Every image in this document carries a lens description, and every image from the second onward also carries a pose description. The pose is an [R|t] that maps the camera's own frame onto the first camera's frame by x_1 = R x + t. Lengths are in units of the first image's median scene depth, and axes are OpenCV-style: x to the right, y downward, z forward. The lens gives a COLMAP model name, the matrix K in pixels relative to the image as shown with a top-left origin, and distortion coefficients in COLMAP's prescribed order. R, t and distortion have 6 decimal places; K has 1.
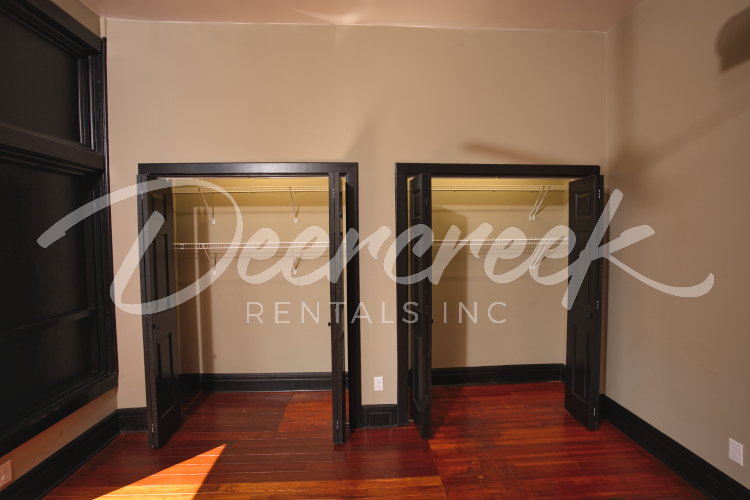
lens RADIAL K [[366.8, 0, 375.0], [0, 366.8, 250.0], [0, 0, 1]] dist [-0.062282, 0.029134]
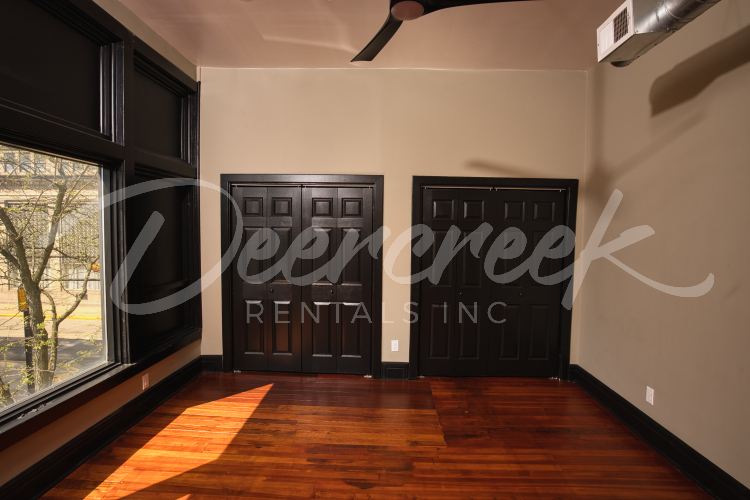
lens RADIAL K [[366.8, 0, 375.0], [0, 366.8, 250.0], [0, 0, 1]] dist [-0.062282, 0.029134]
pose [[0.996383, 0.027627, -0.080358, 0.036981], [-0.026525, 0.999539, 0.014758, 0.009471], [0.080728, -0.012574, 0.996657, -0.320220]]
